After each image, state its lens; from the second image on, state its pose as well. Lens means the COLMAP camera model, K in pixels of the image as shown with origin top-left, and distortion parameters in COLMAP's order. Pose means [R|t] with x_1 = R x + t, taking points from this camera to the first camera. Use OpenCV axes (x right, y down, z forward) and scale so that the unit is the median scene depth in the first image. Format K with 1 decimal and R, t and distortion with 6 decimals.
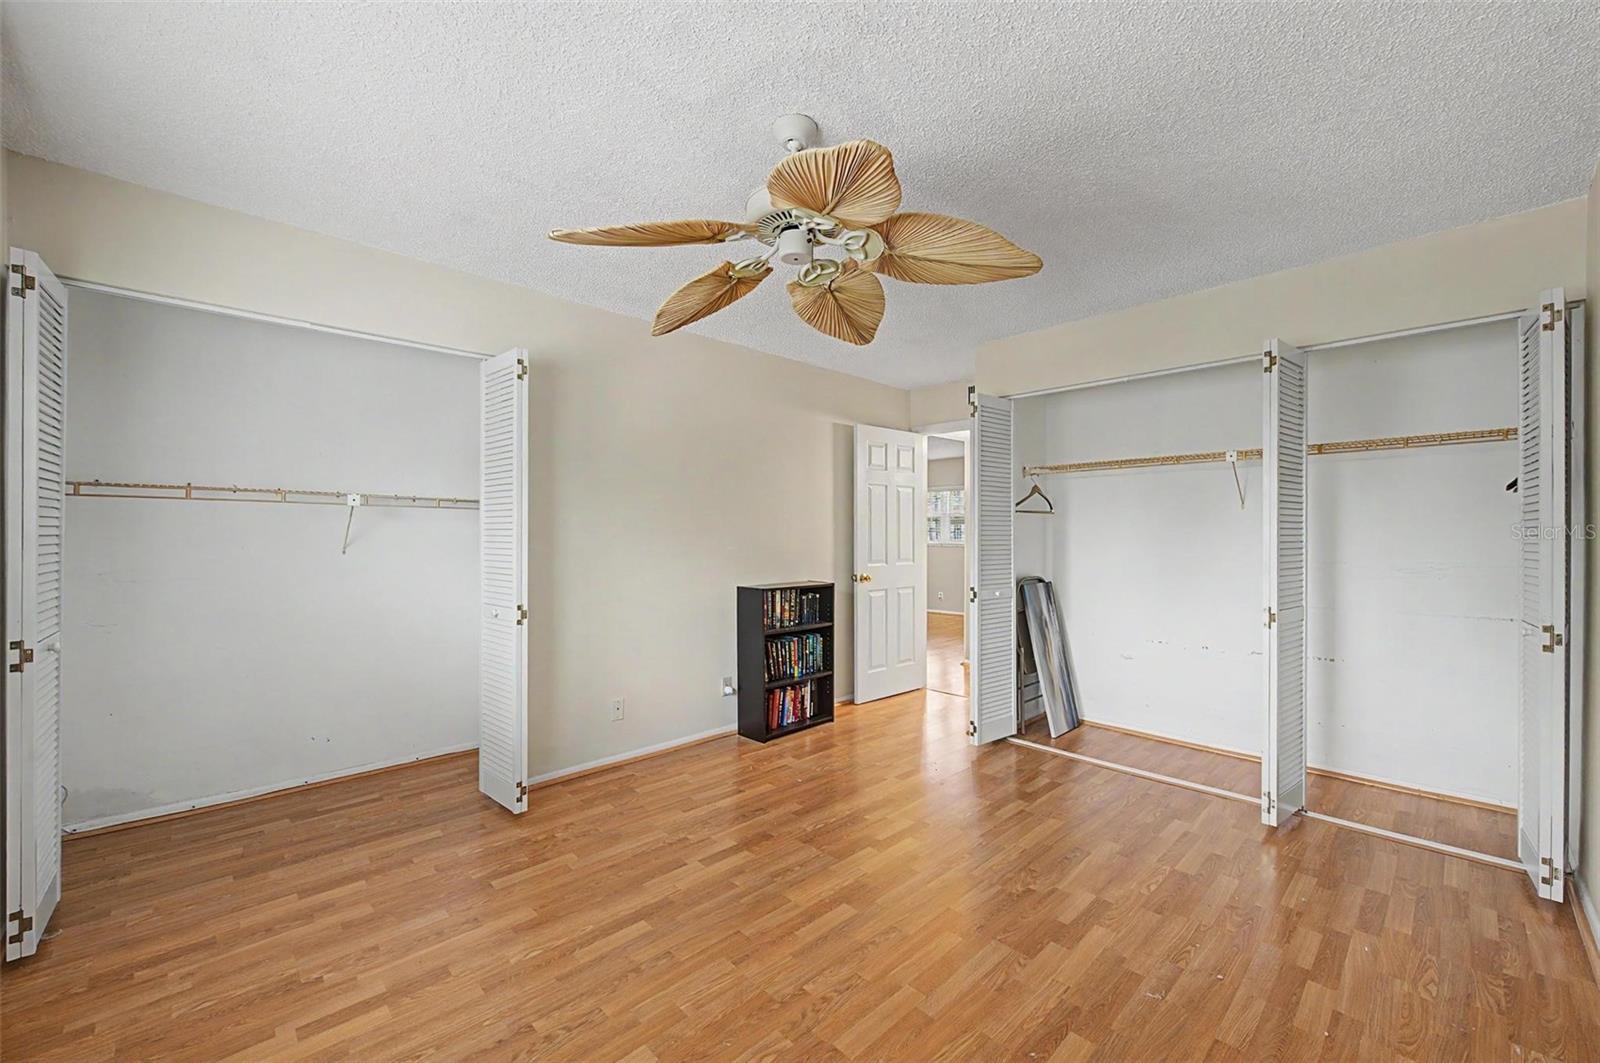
lens RADIAL K [[634.7, 0, 799.7], [0, 634.7, 525.9], [0, 0, 1]] dist [0.001914, -0.002764]
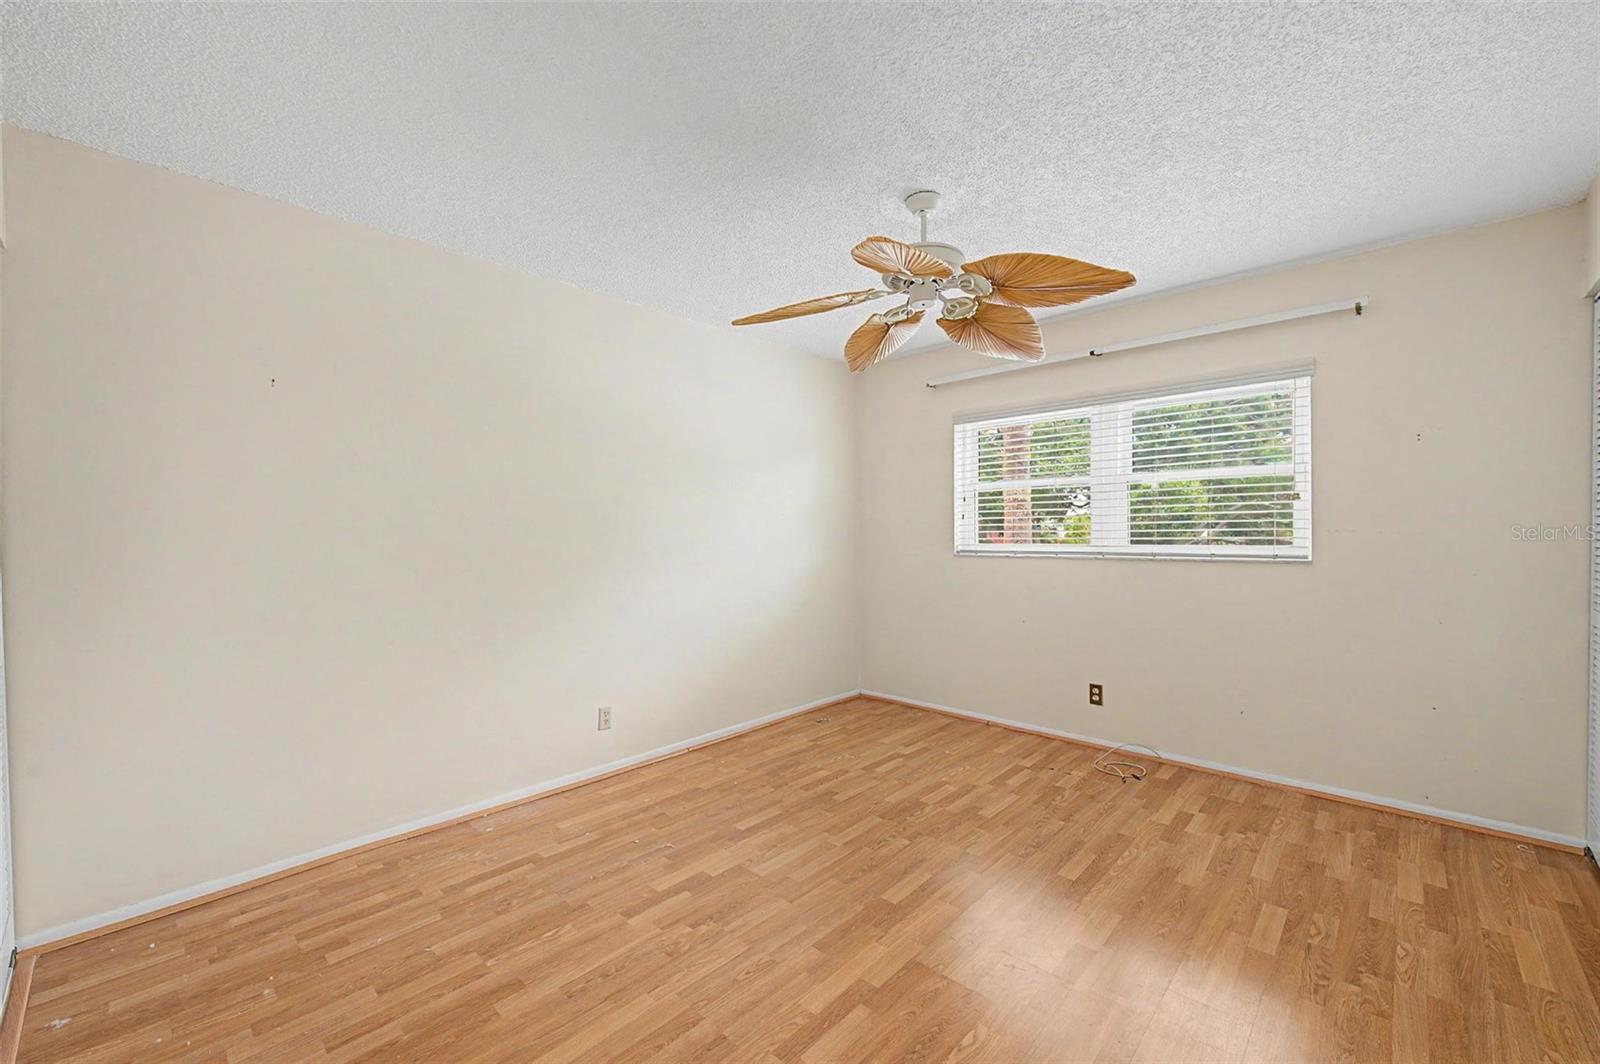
lens RADIAL K [[634.7, 0, 785.2], [0, 634.7, 529.6], [0, 0, 1]] dist [0.001914, -0.002764]
pose [[-0.999322, 0.006331, -0.036272, 0.155672], [0.006681, 0.999932, -0.009540, 0.013983], [0.036209, -0.009776, -0.999296, 1.128793]]
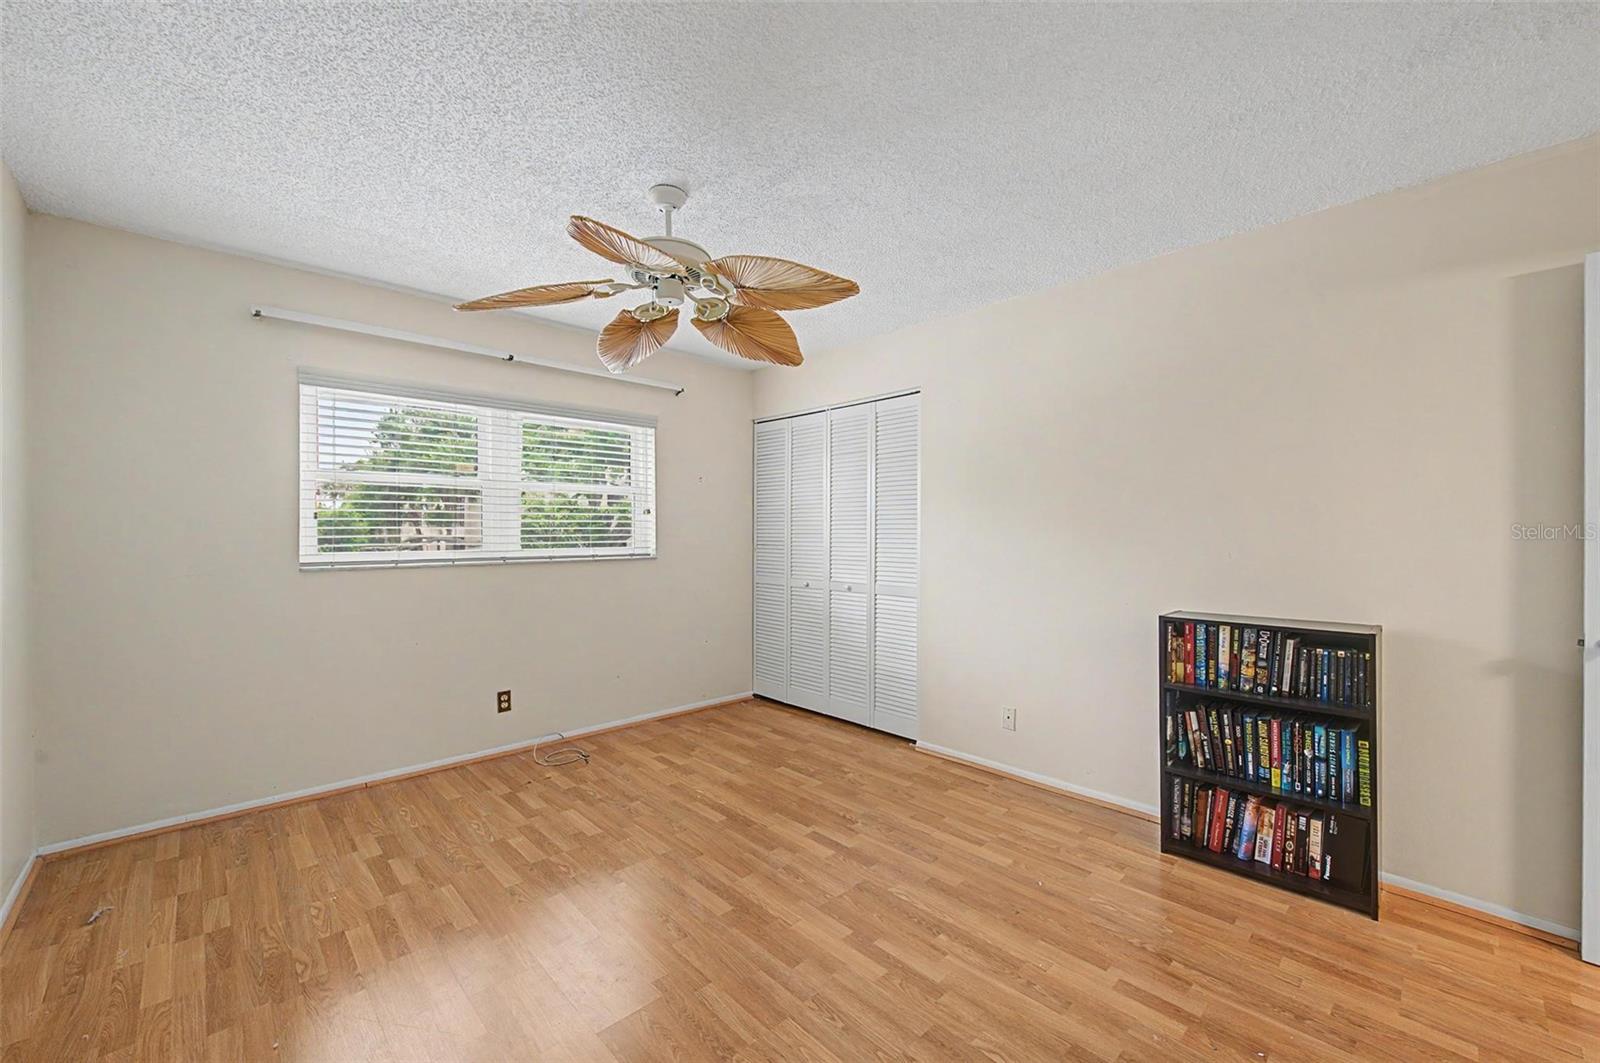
lens RADIAL K [[634.7, 0, 803.4], [0, 634.7, 523.8], [0, 0, 1]] dist [0.001914, -0.002764]
pose [[-0.001196, -0.017591, -0.999845, 0.603111], [0.008531, 0.999809, -0.017601, 0.012788], [0.999963, -0.008551, -0.001046, 0.635123]]
